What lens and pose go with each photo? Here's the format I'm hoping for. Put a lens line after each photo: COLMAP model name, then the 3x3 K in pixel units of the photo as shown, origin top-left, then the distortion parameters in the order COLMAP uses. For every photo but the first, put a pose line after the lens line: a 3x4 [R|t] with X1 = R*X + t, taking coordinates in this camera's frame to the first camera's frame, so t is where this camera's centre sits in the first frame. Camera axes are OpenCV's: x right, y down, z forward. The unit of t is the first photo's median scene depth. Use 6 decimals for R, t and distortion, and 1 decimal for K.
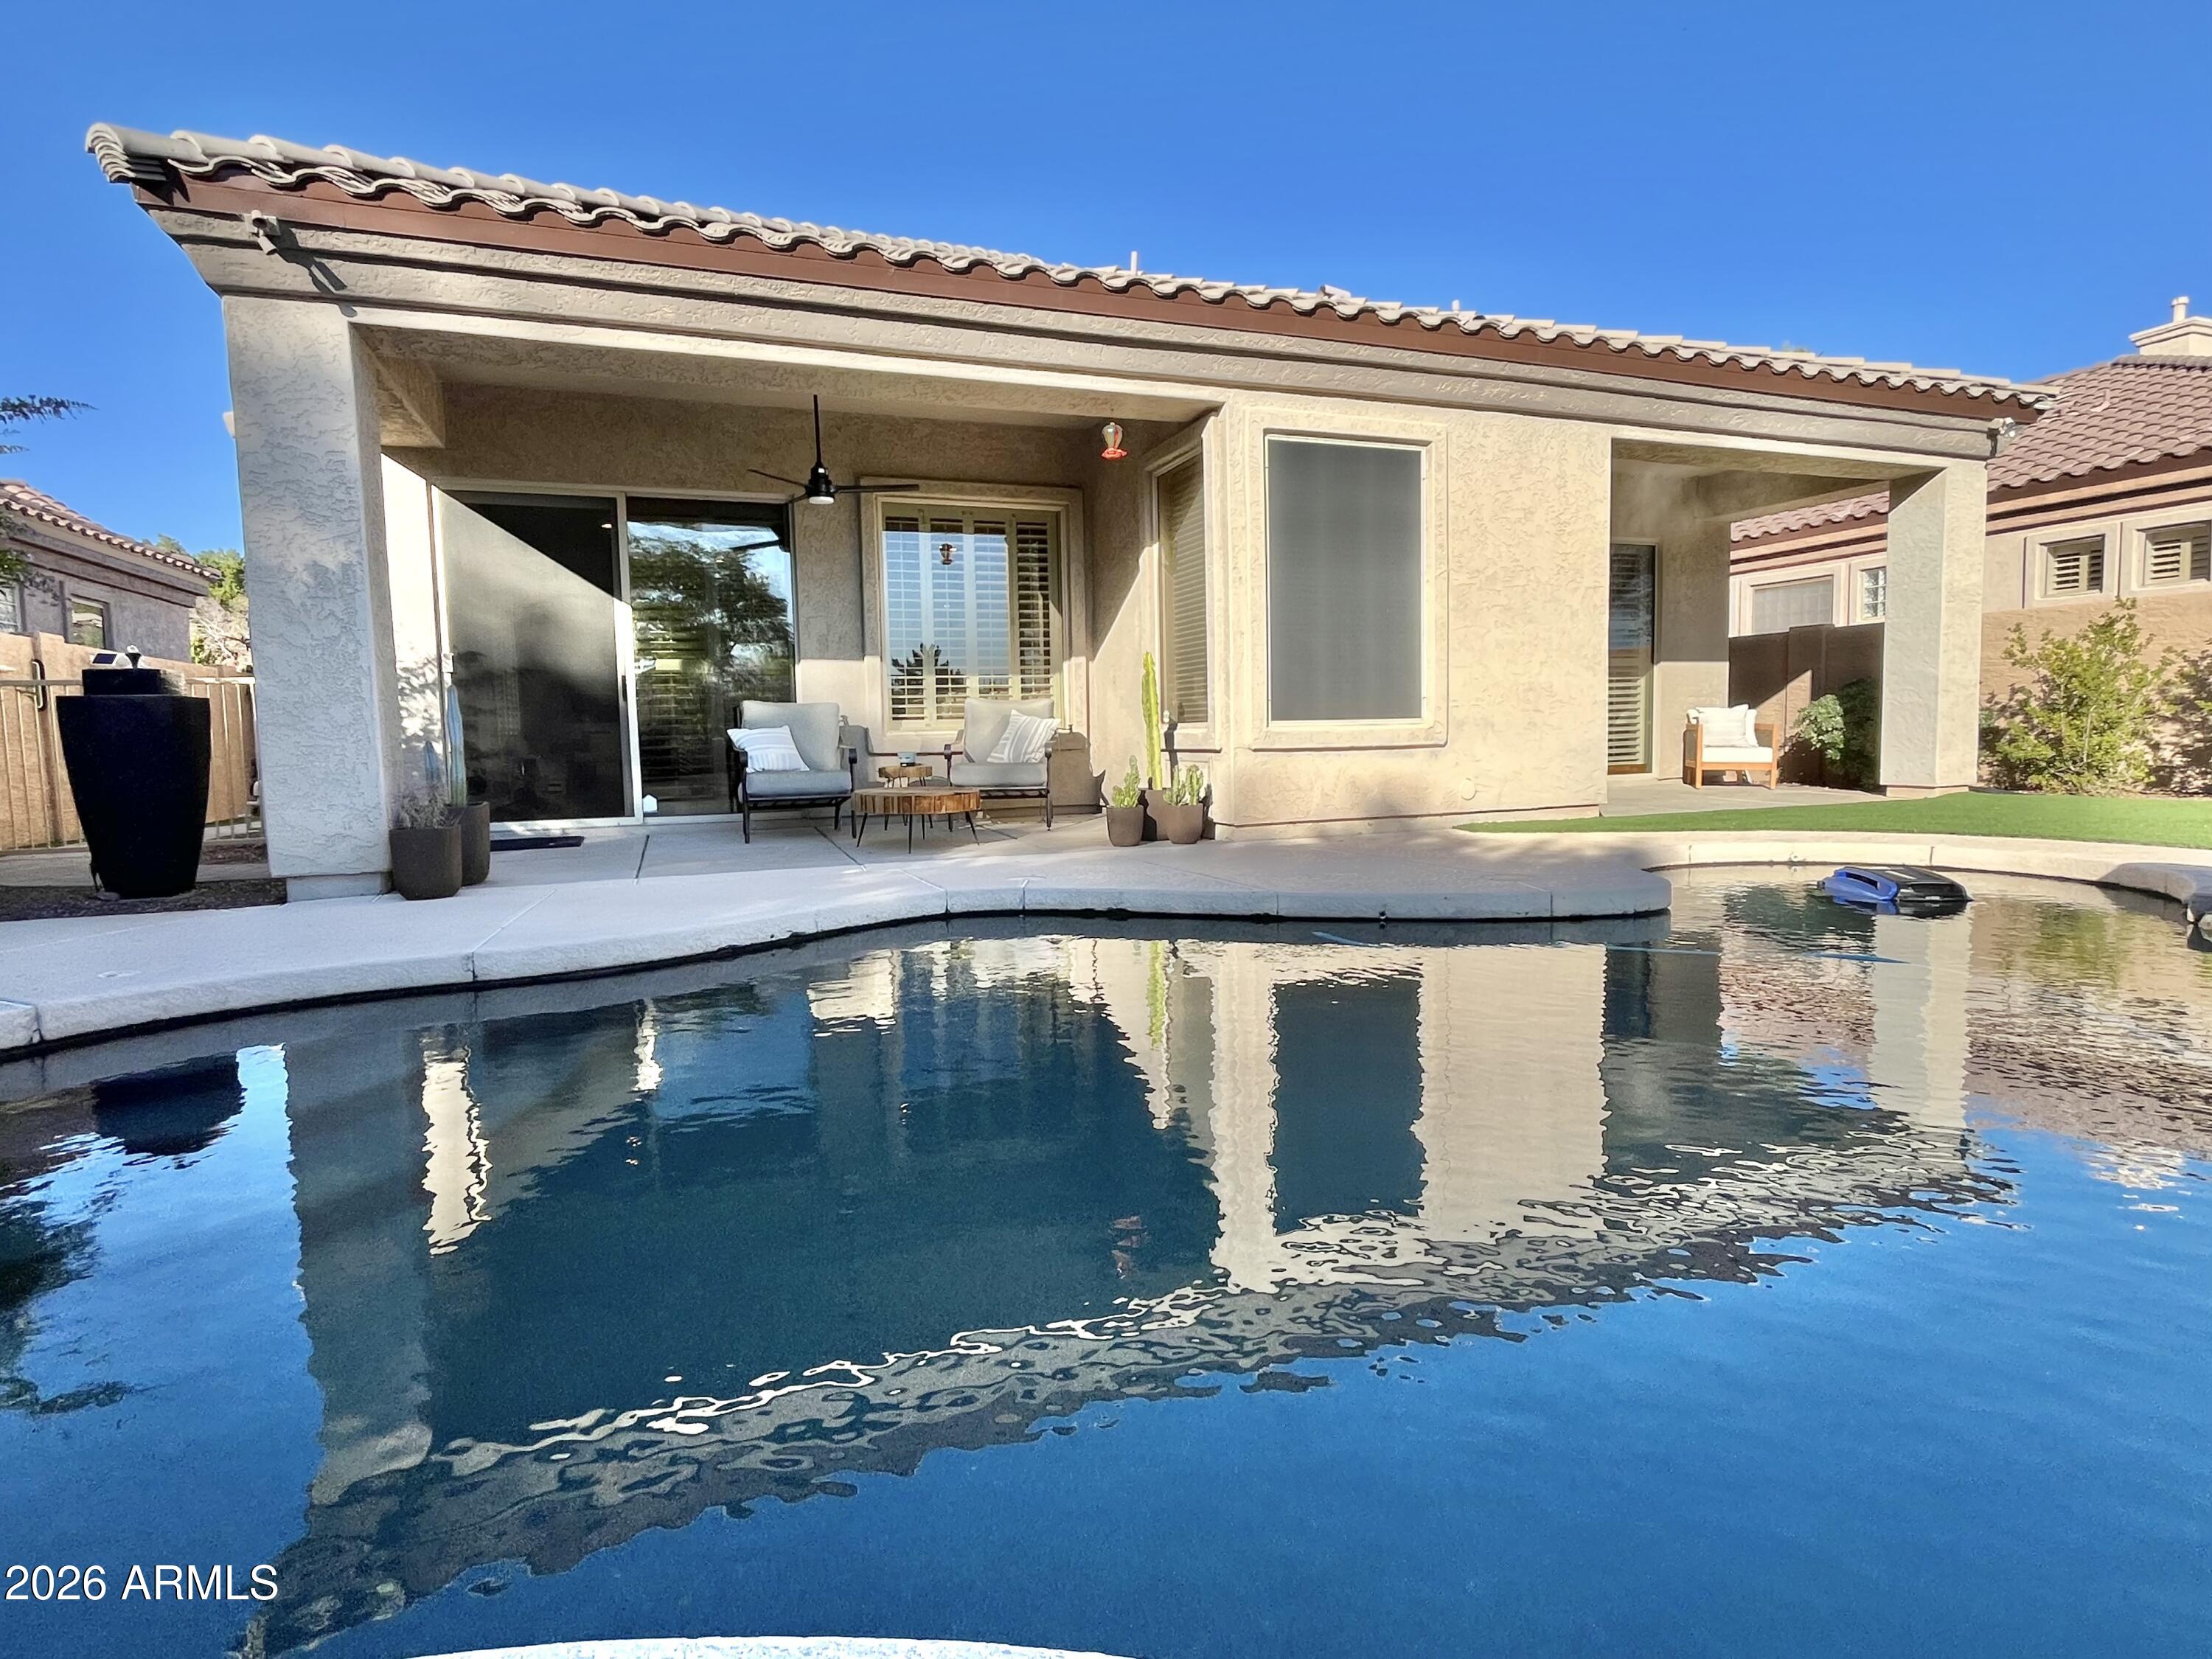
lens RADIAL K [[1113.1, 0, 1105.2], [0, 1113.1, 844.3], [0, 0, 1]] dist [-0.006430, 0.000794]
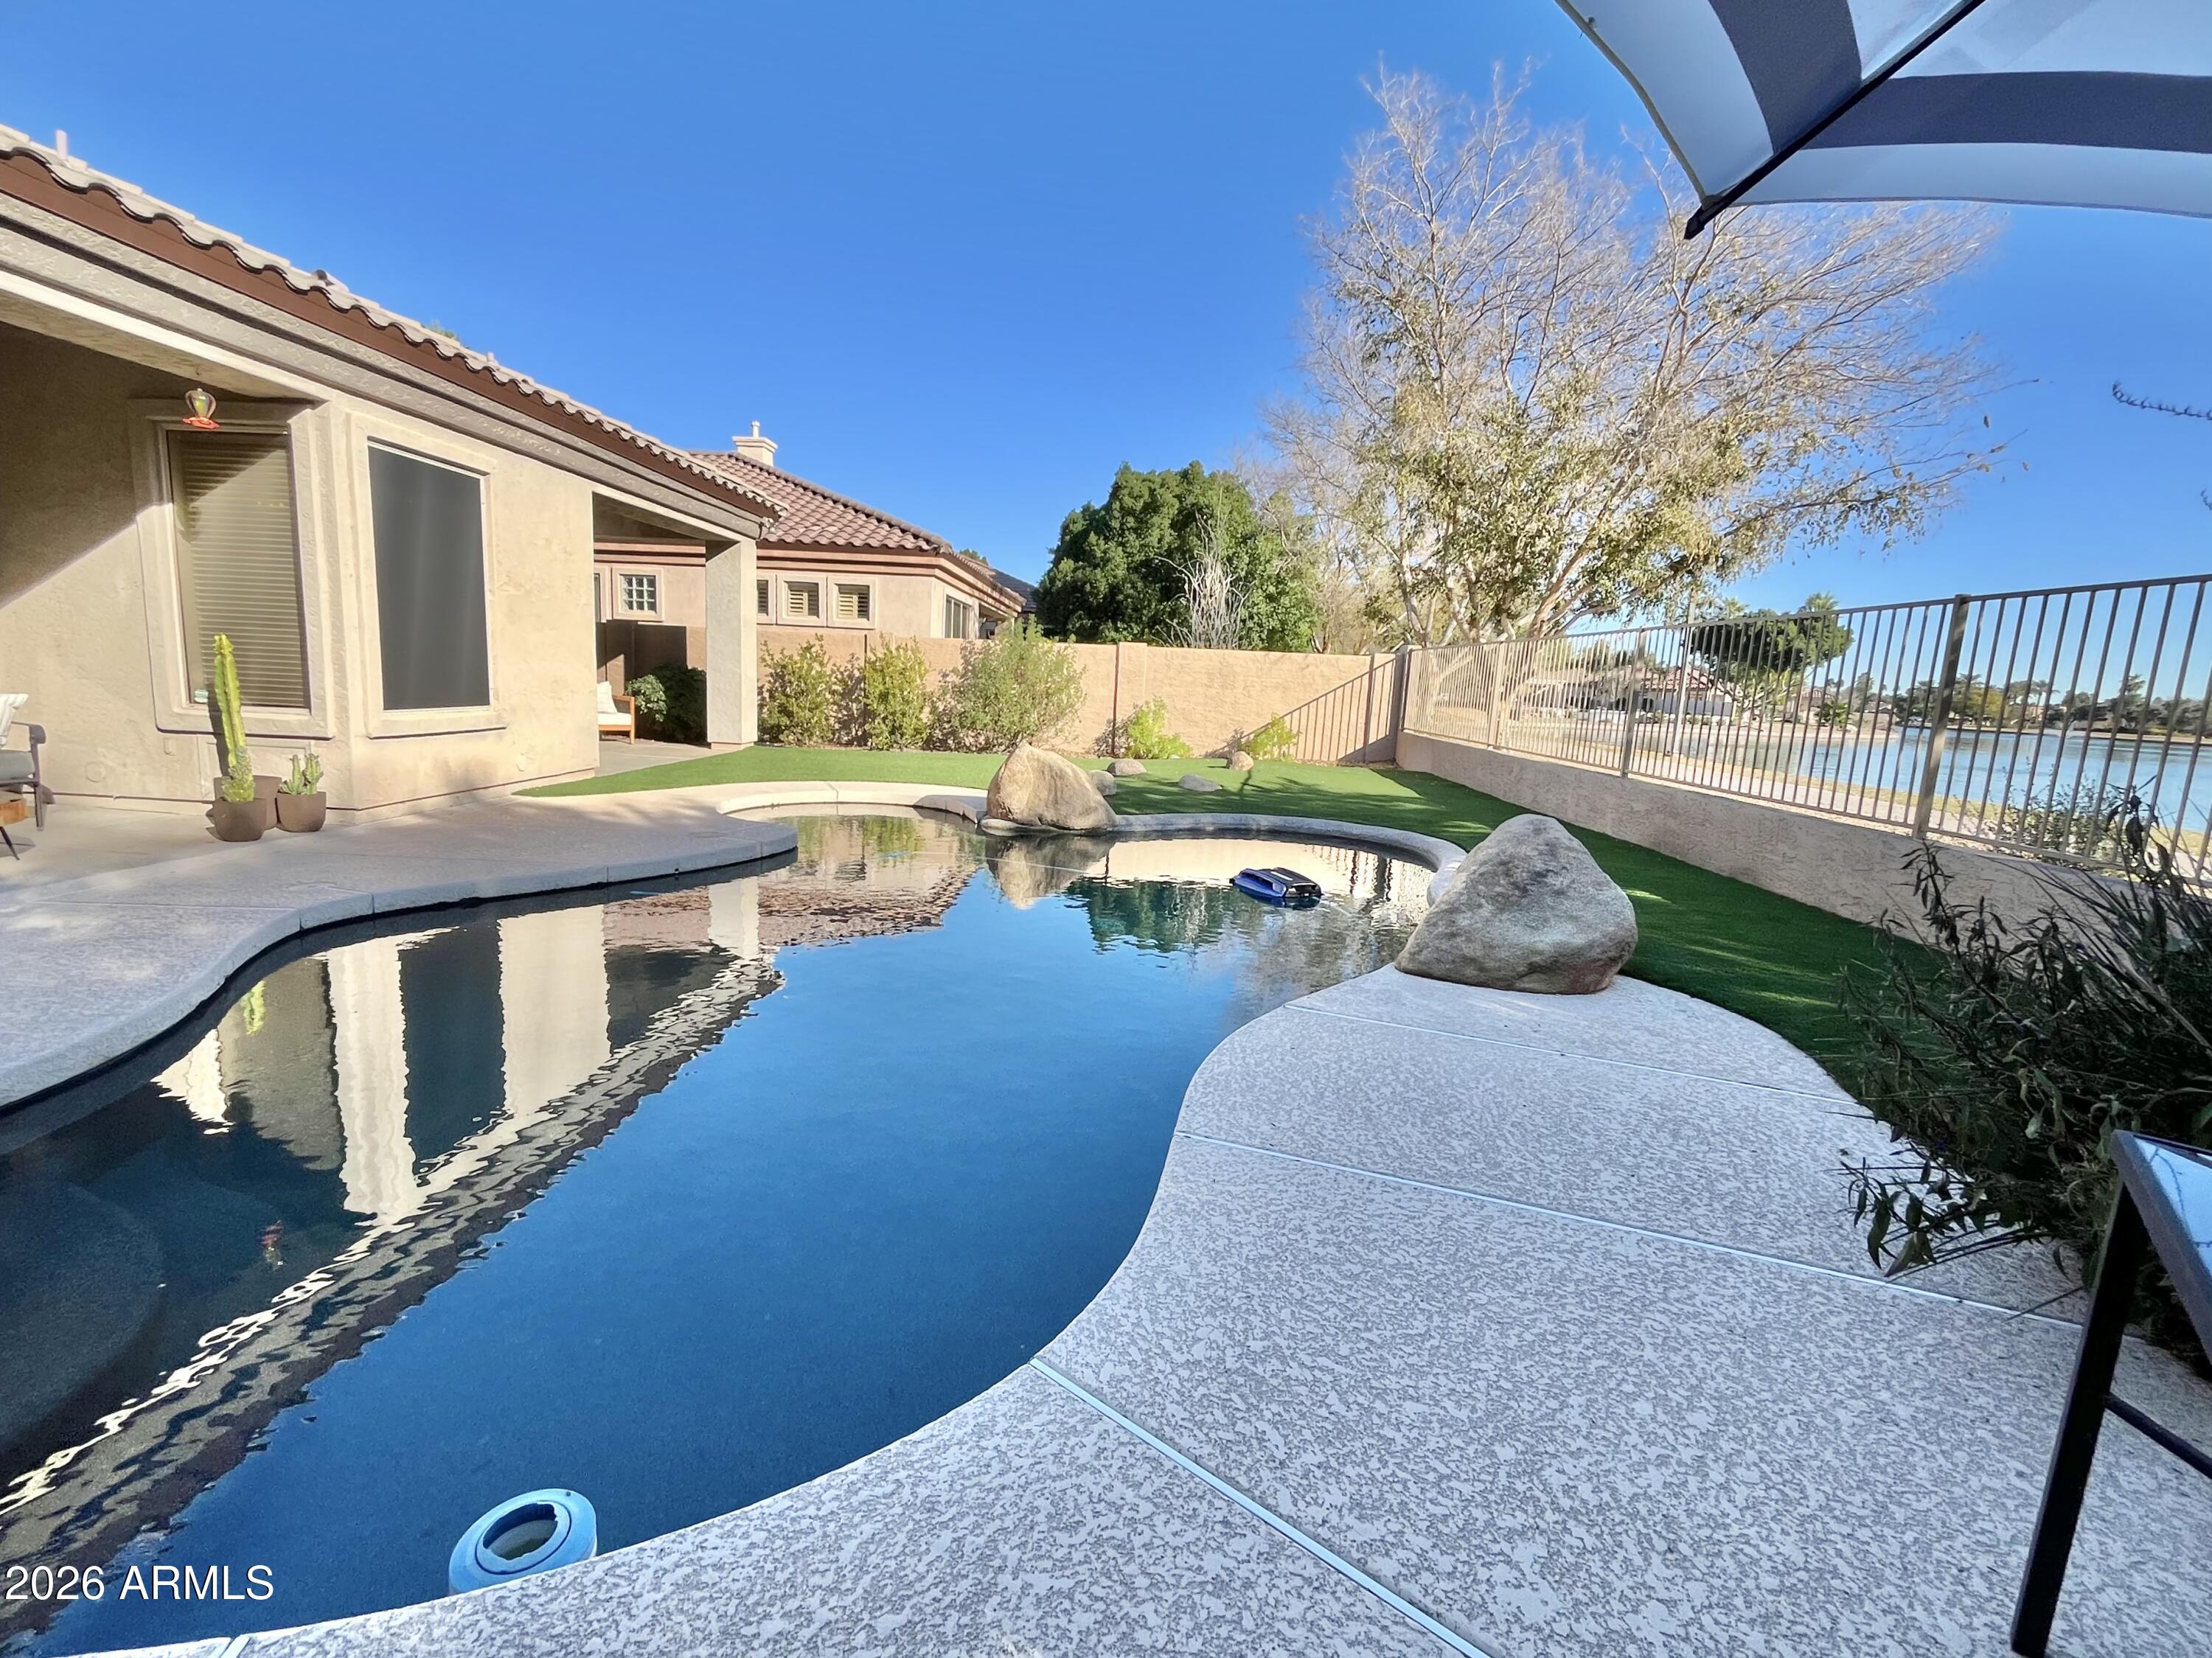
lens RADIAL K [[982.3, 0, 1093.7], [0, 982.3, 820.2], [0, 0, 1]] dist [-0.000497, -0.001188]
pose [[0.383782, -0.095330, 0.918490, -0.425189], [0.038382, 0.995444, 0.087280, -0.055532], [-0.922626, 0.001757, 0.385692, 0.000165]]
